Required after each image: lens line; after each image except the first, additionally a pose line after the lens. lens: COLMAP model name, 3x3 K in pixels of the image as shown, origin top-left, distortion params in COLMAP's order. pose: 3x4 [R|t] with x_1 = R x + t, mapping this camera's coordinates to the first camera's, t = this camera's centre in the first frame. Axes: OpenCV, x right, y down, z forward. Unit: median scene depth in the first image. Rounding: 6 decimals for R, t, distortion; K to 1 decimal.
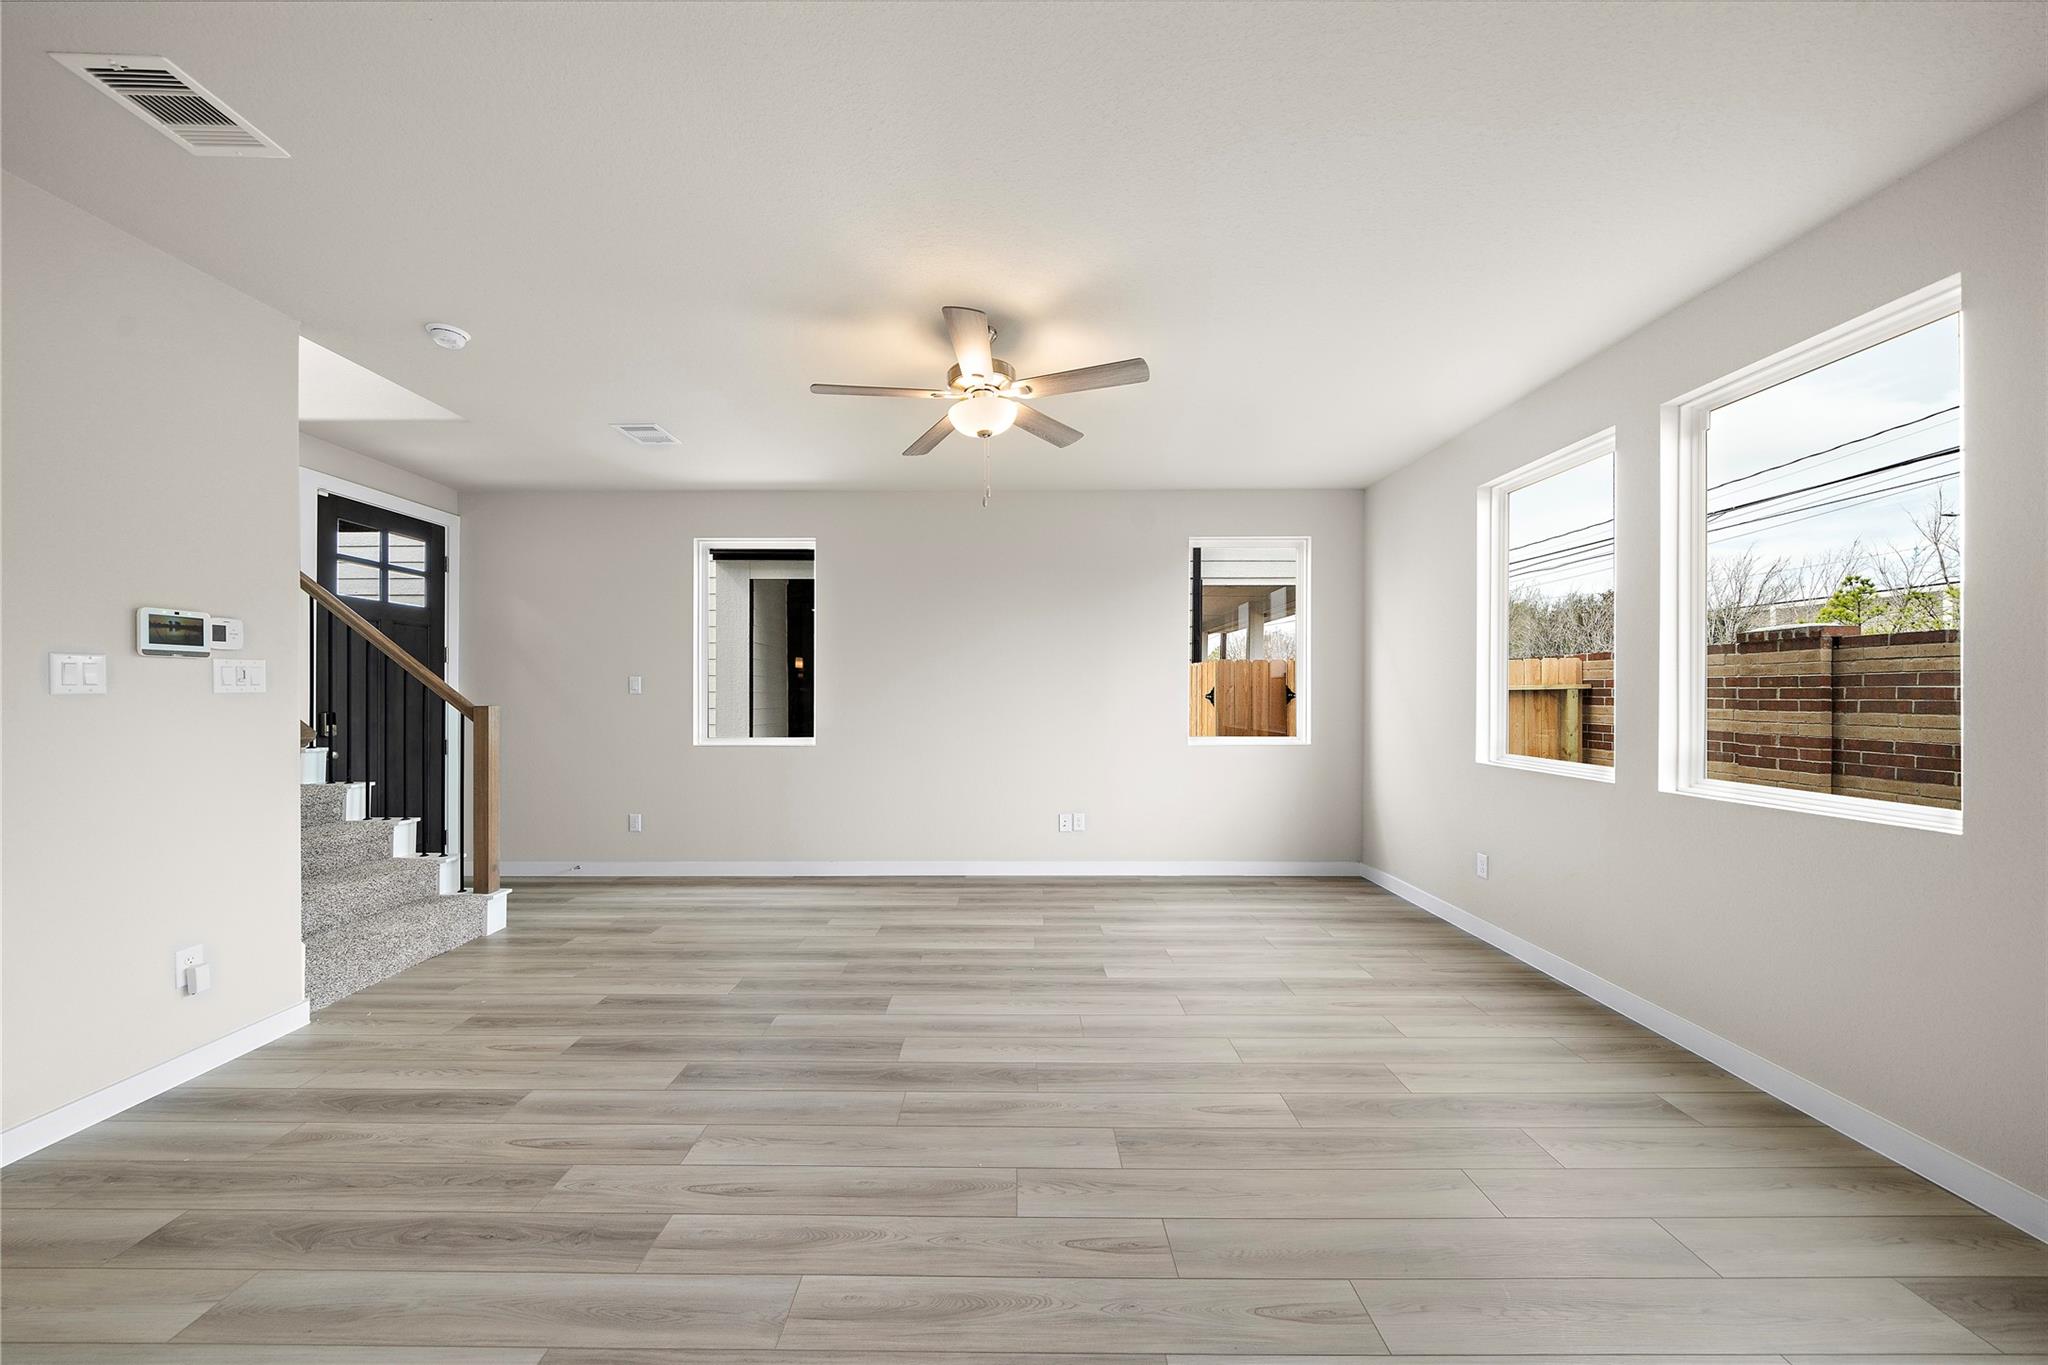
lens RADIAL K [[694.5, 0, 1016.2], [0, 694.5, 693.1], [0, 0, 1]] dist [-0.001072, -0.000128]
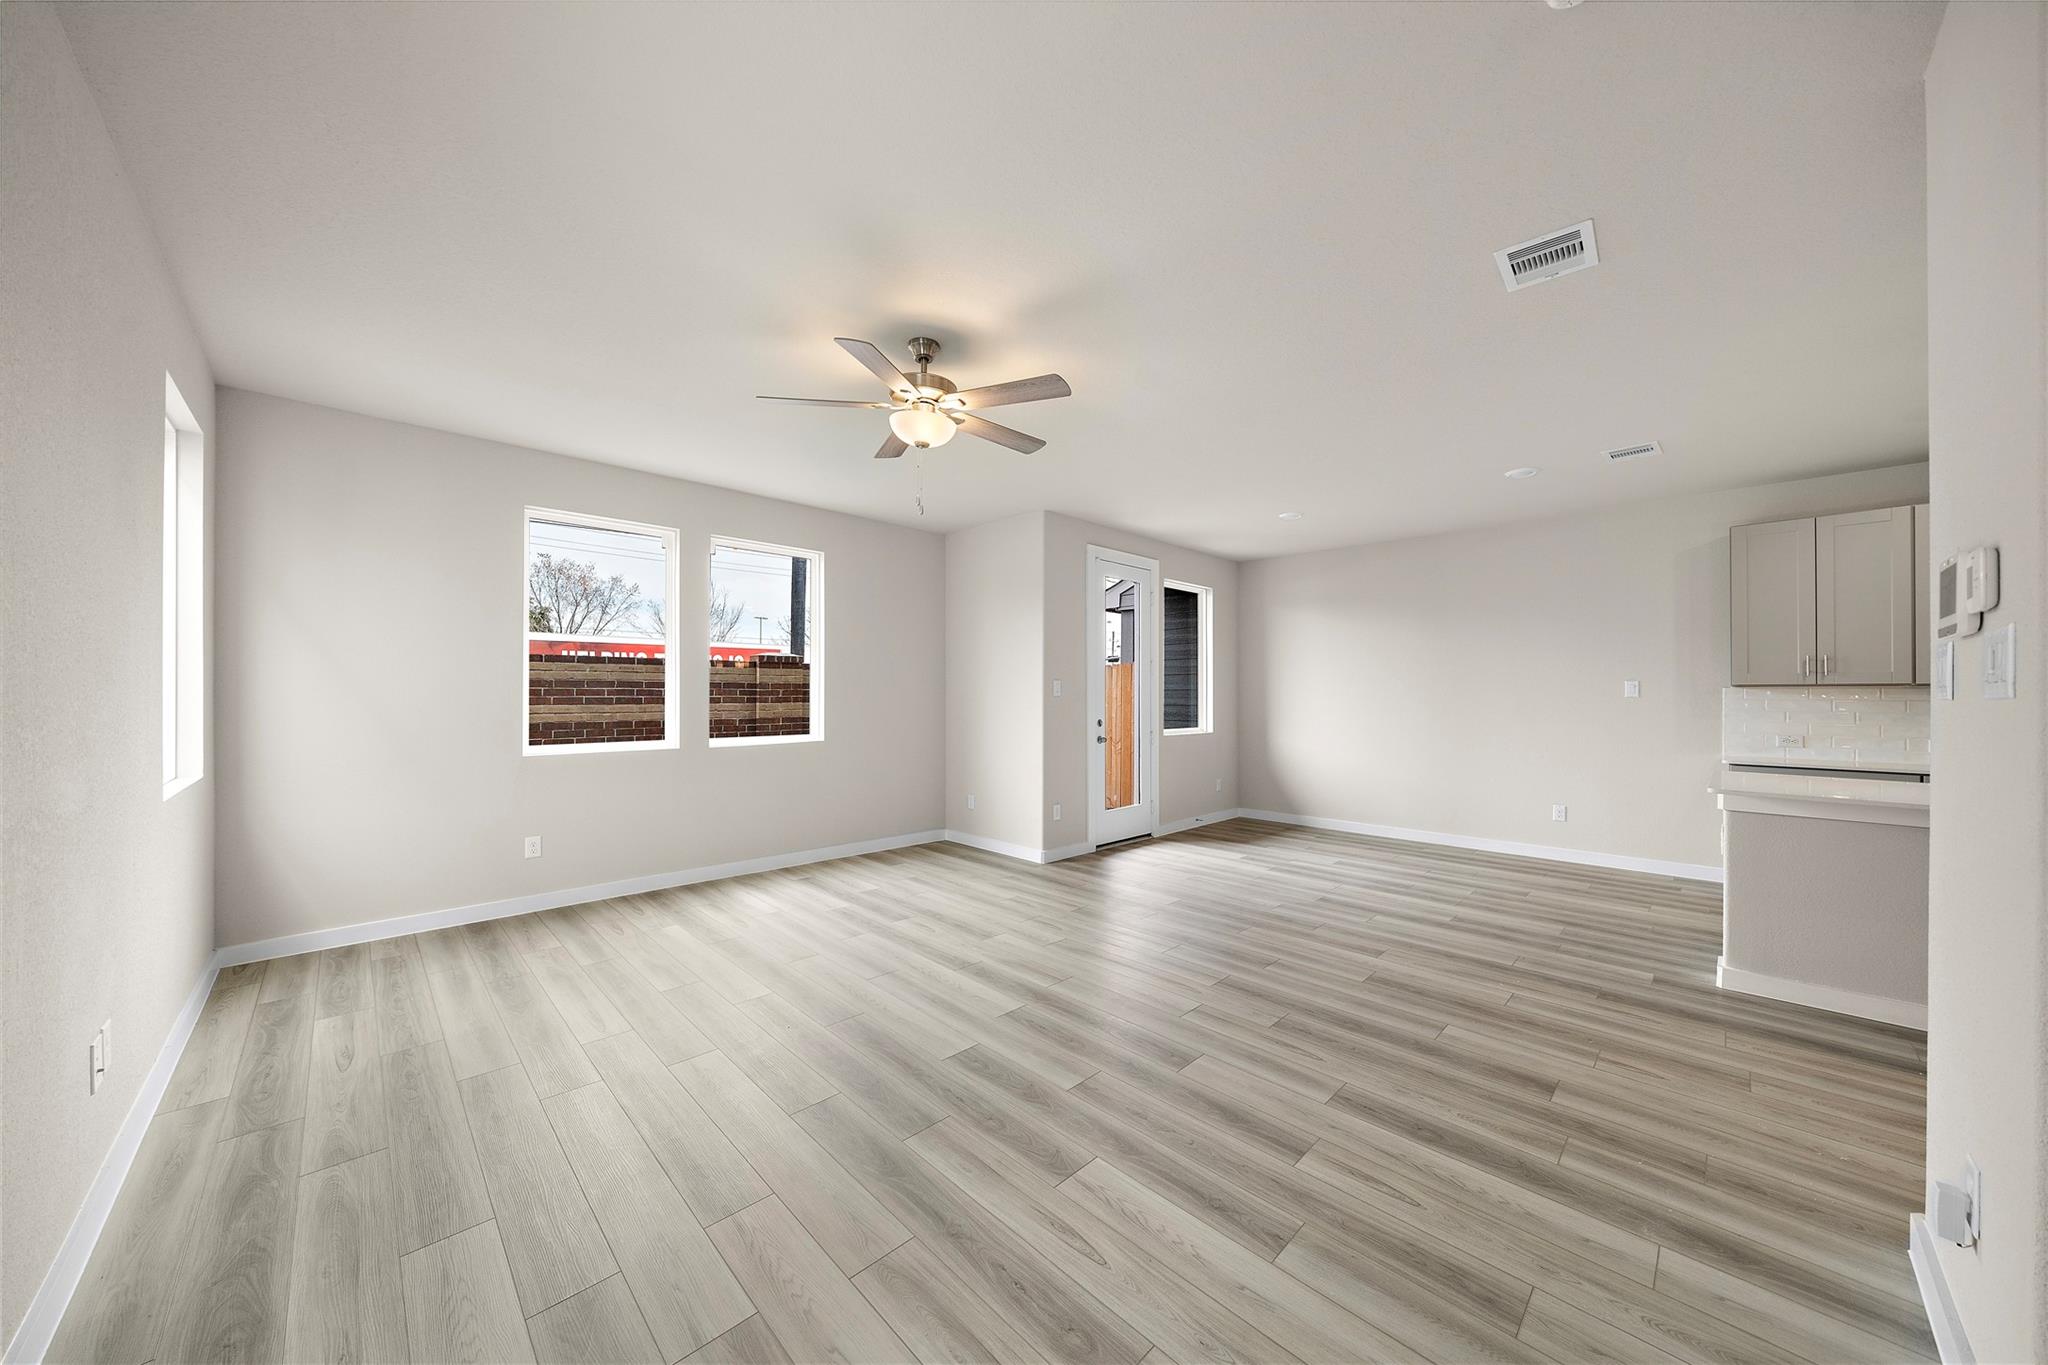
lens RADIAL K [[699.4, 0, 1015.3], [0, 699.4, 690.5], [0, 0, 1]] dist [-0.000739, -0.000162]
pose [[-0.696758, 0.000869, 0.717306, -0.814374], [-0.003251, 0.999985, -0.004369, -0.000357], [-0.717299, -0.005376, -0.696745, 1.483892]]
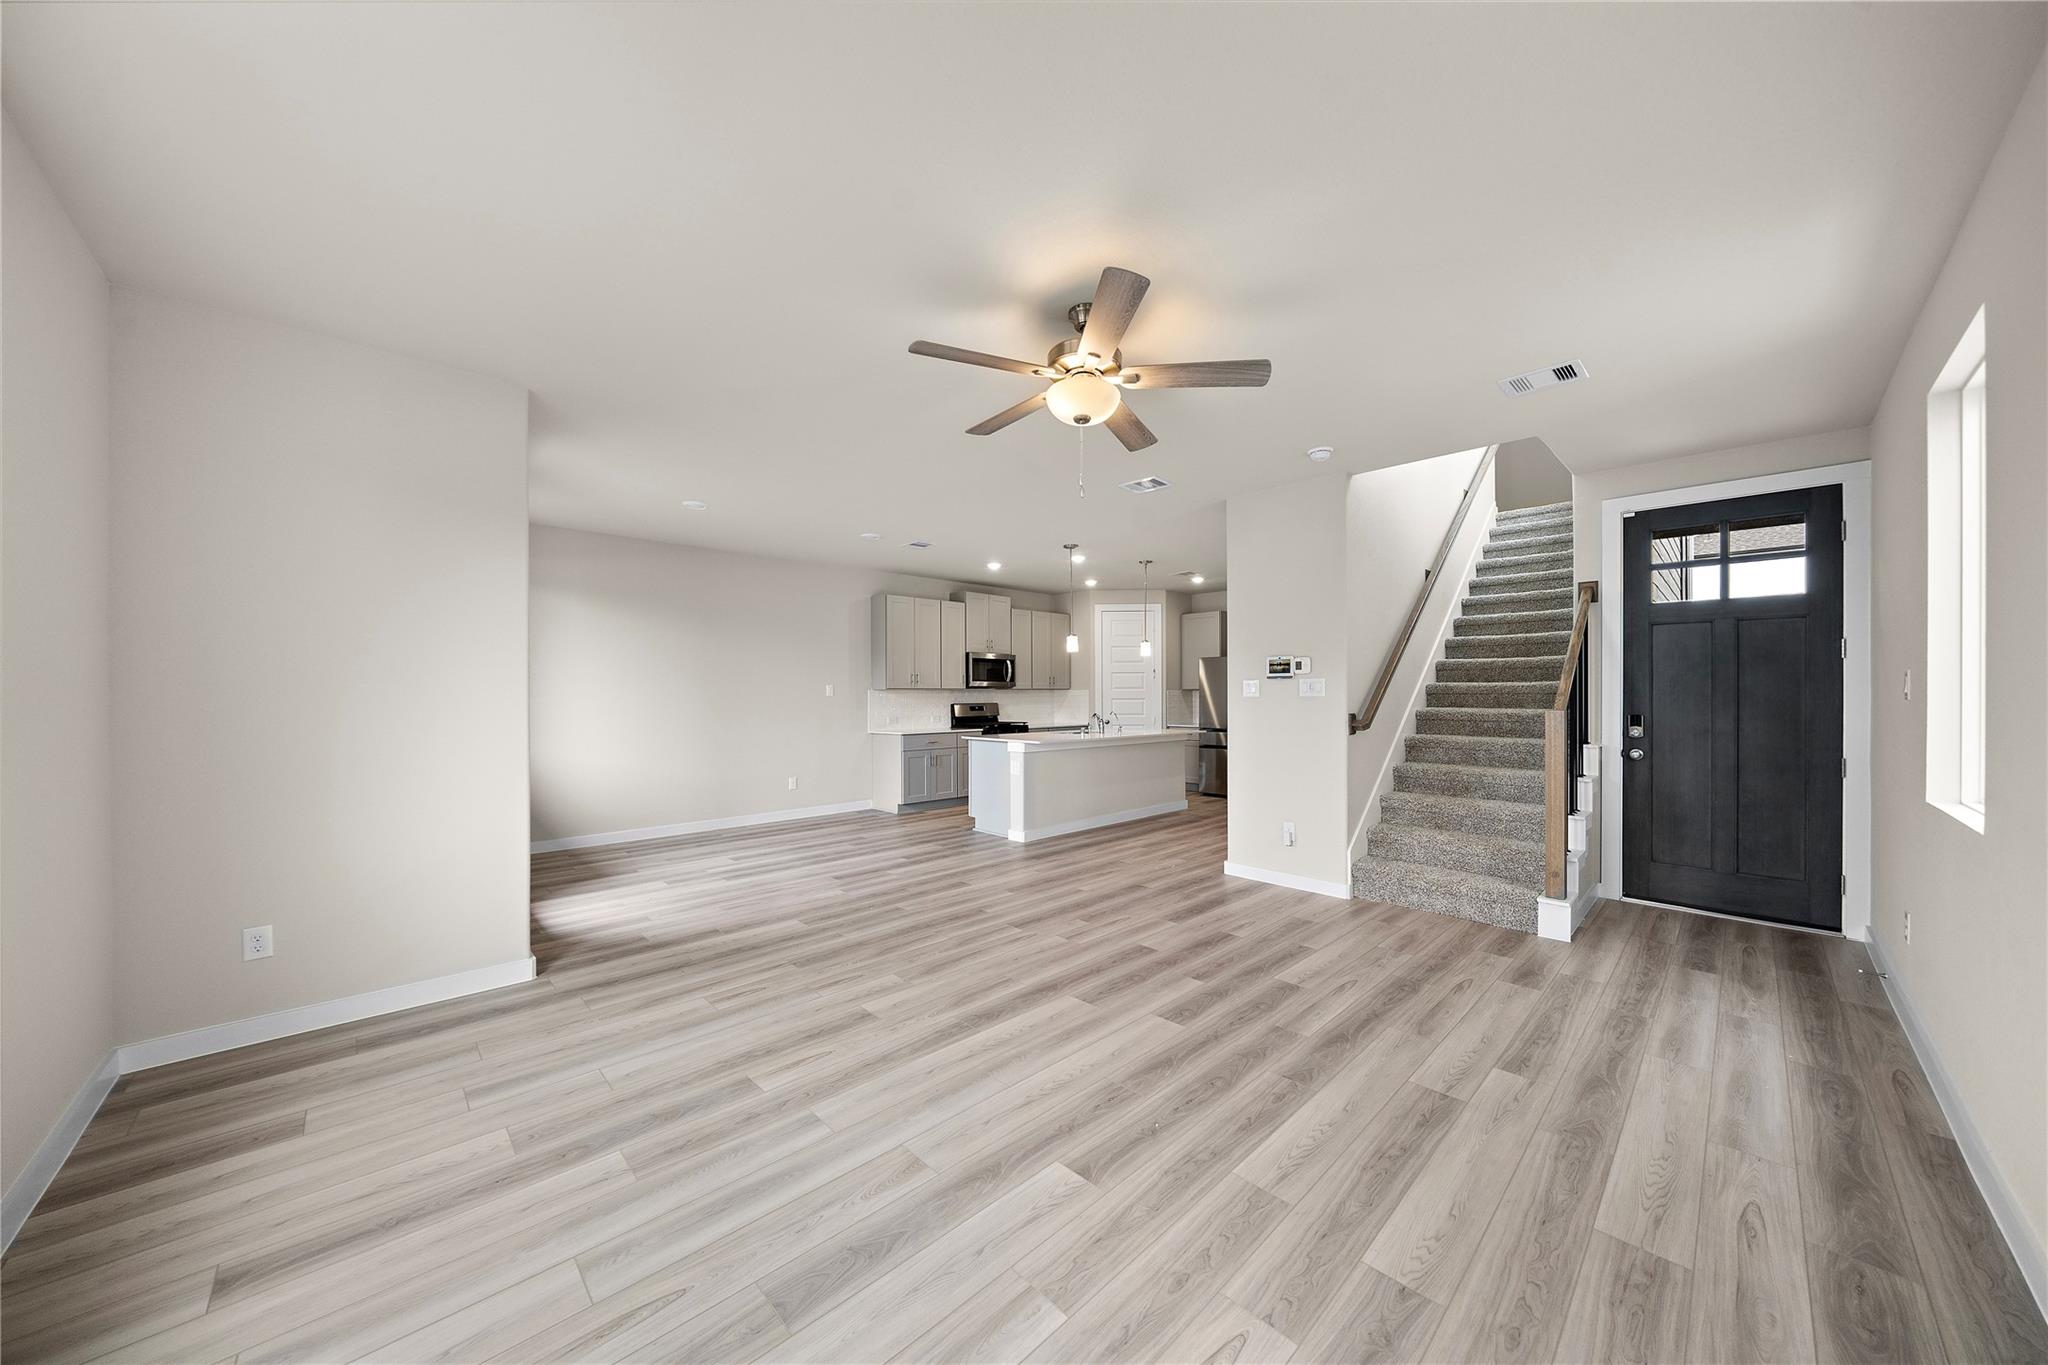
lens RADIAL K [[694.5, 0, 1016.2], [0, 694.5, 693.1], [0, 0, 1]] dist [-0.001072, -0.000128]
pose [[-0.722644, -0.001511, -0.691218, 0.604122], [-0.001005, 0.999999, -0.001135, -0.005024], [0.691219, -0.000125, -0.722645, 1.472095]]
